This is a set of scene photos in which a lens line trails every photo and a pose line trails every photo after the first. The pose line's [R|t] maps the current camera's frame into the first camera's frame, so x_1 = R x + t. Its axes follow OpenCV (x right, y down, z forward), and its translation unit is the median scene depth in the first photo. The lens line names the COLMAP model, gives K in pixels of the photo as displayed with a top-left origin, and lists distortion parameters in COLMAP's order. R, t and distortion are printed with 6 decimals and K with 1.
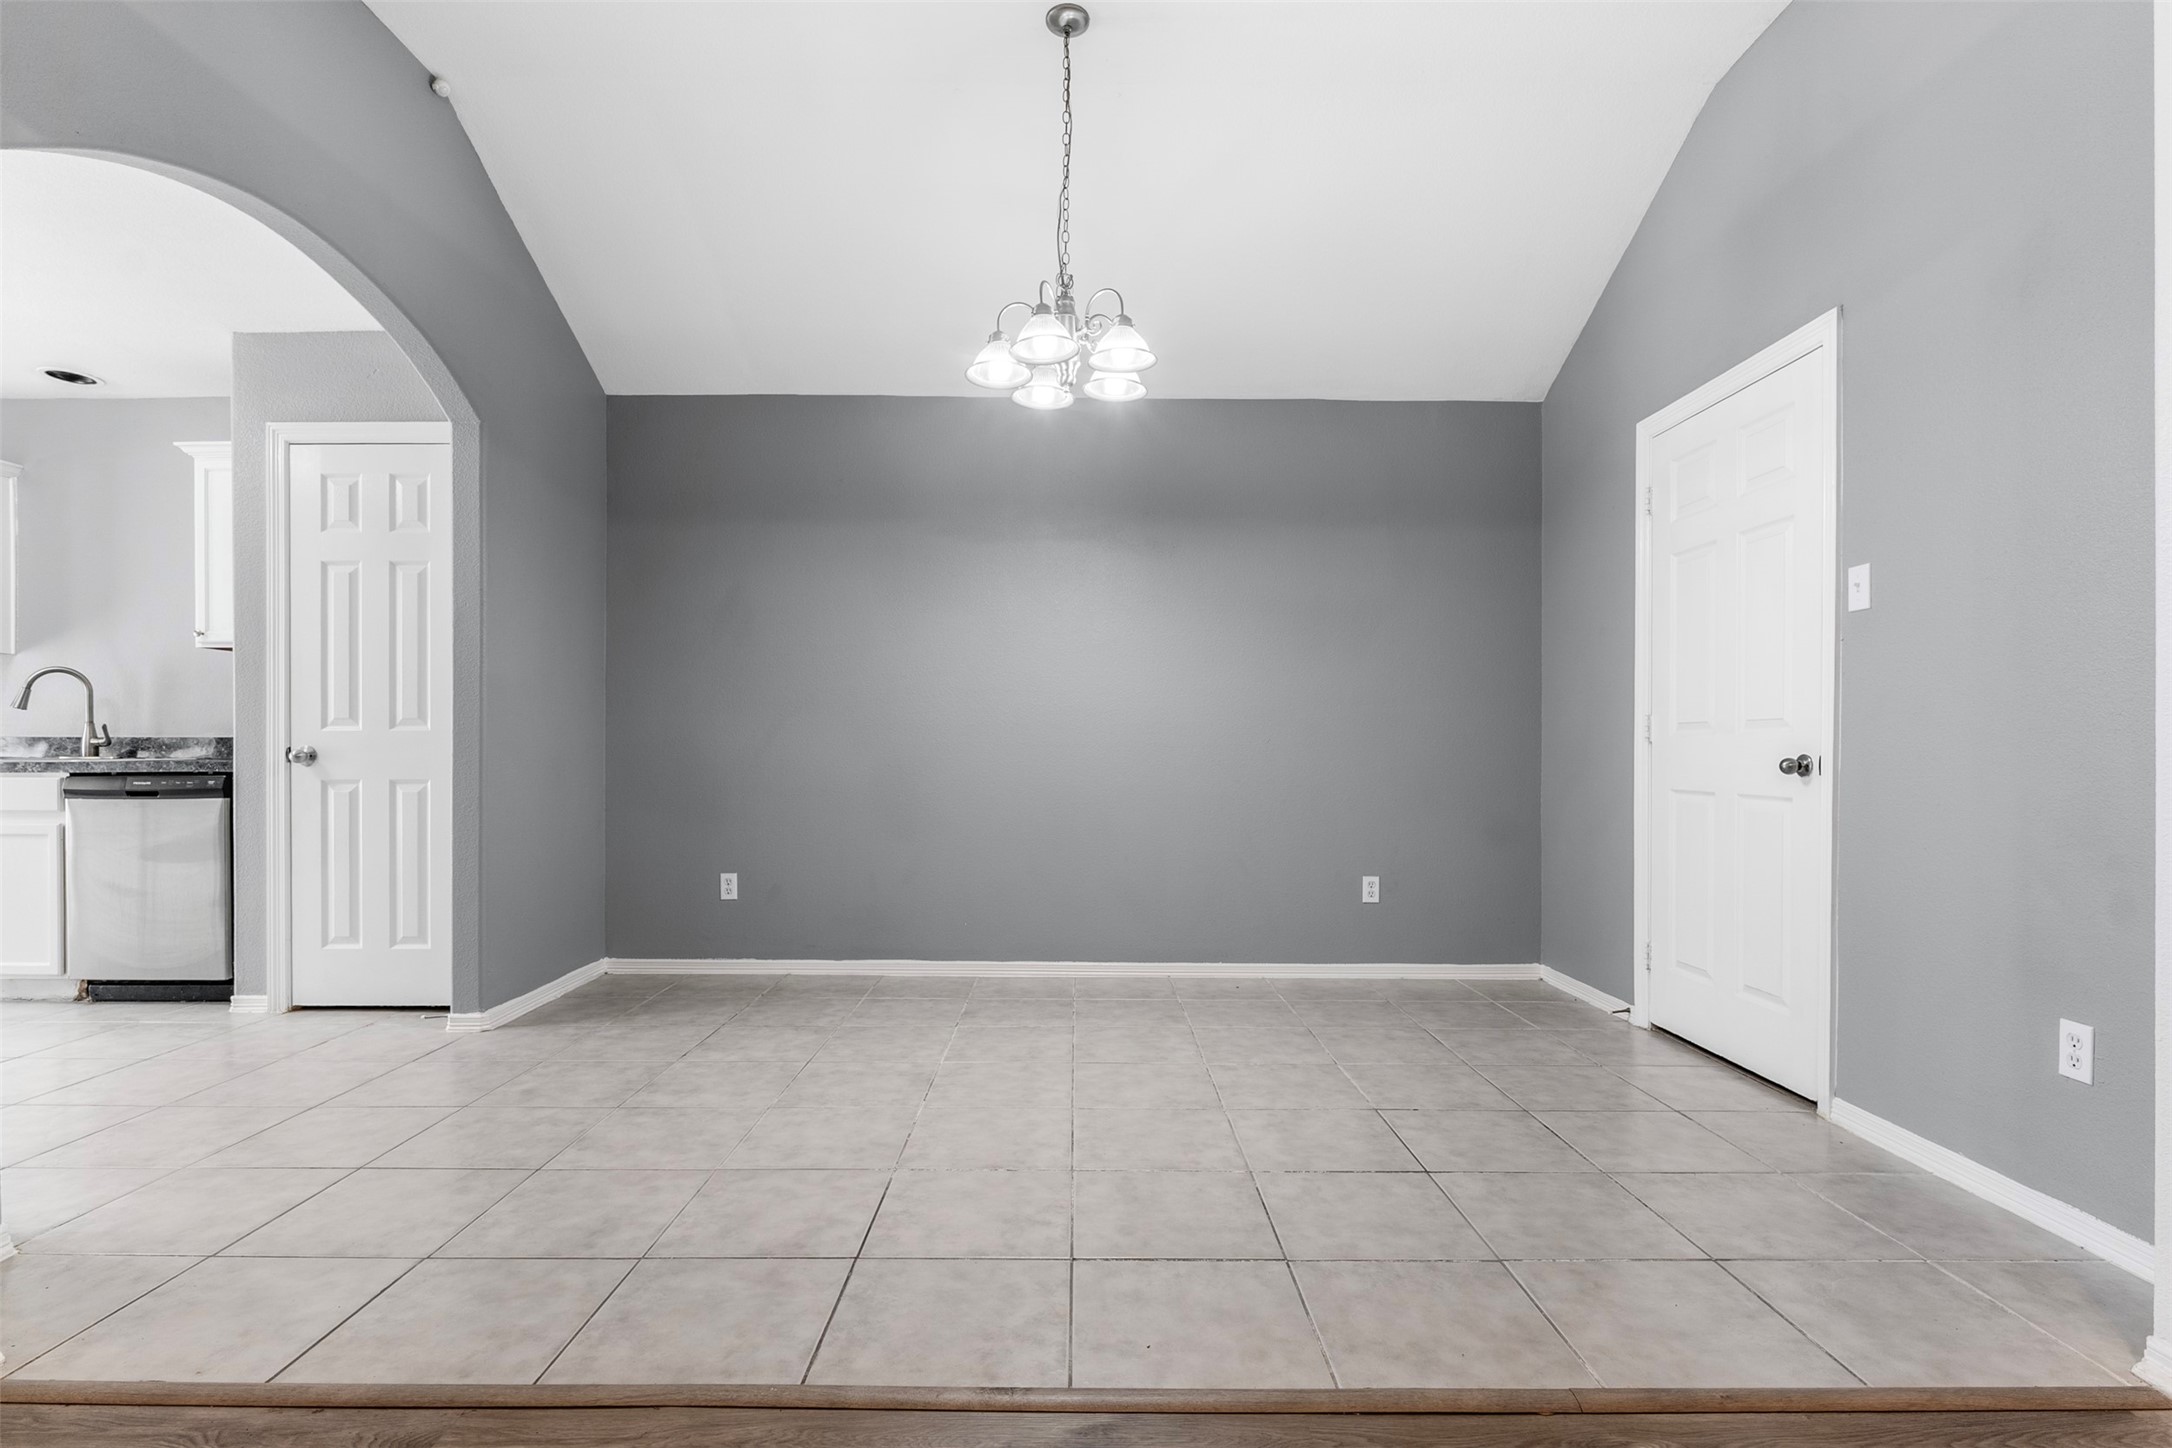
lens RADIAL K [[1009.6, 0, 1084.4], [0, 1009.6, 734.2], [0, 0, 1]] dist [0.003780, -0.000560]
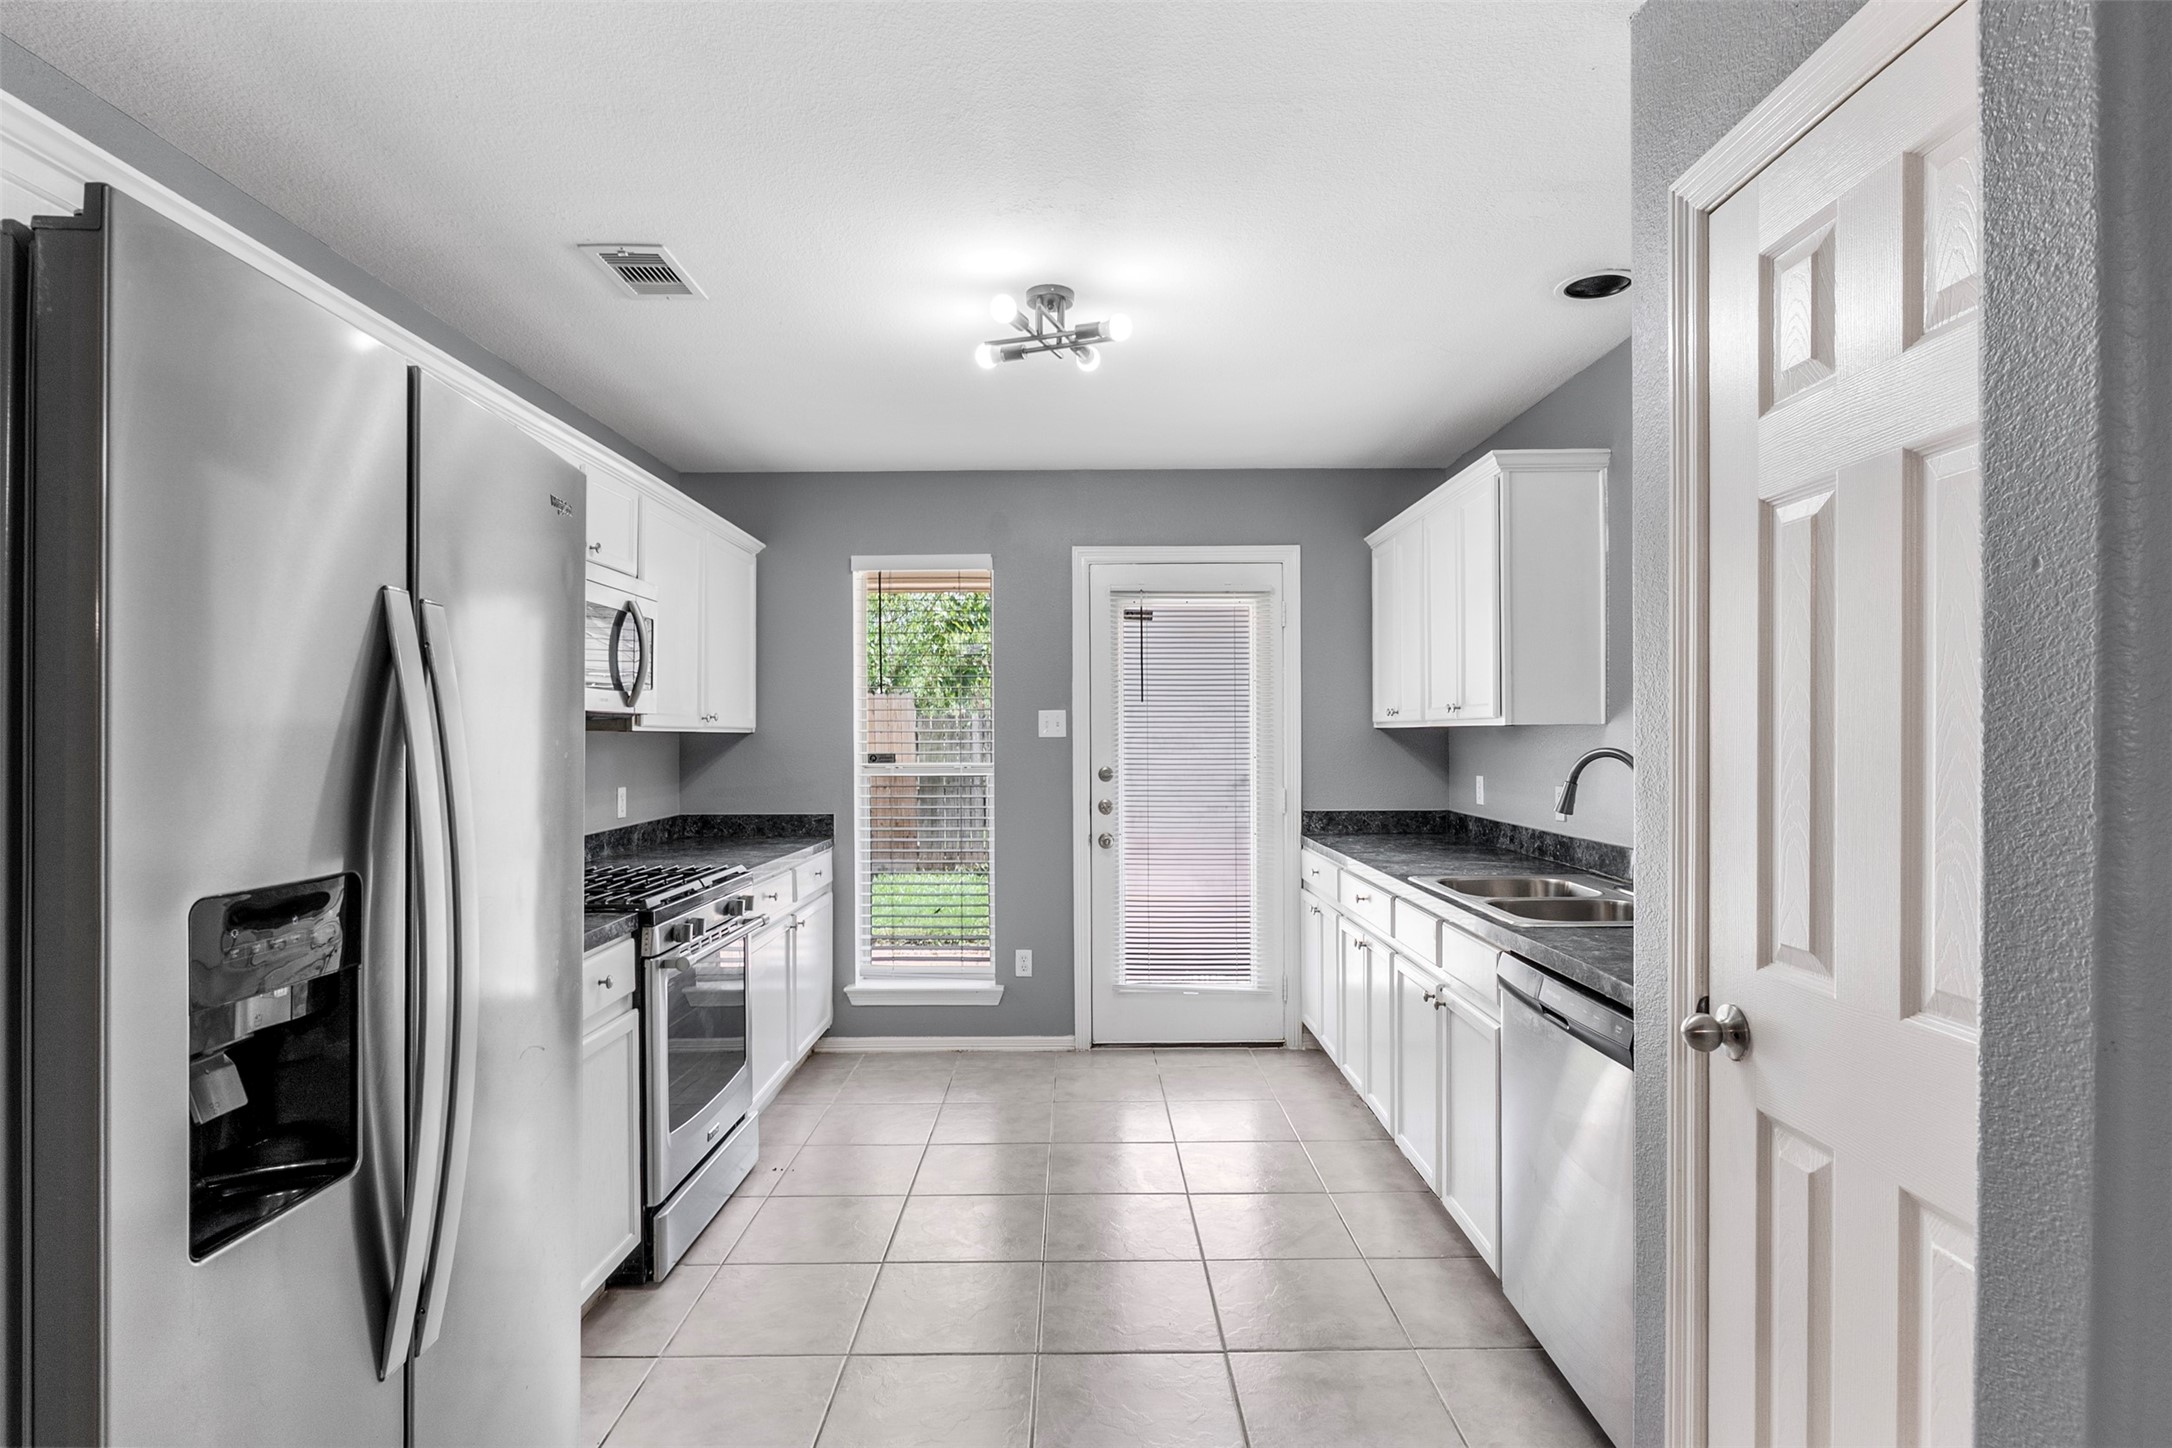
lens RADIAL K [[1089.9, 0, 1087.6], [0, 1089.9, 729.4], [0, 0, 1]] dist [-0.005482, -0.000723]
pose [[-0.003901, -0.007146, -0.999967, -0.370045], [0.012679, 0.999894, -0.007195, -0.087973], [0.999912, -0.012706, -0.003810, 0.765425]]
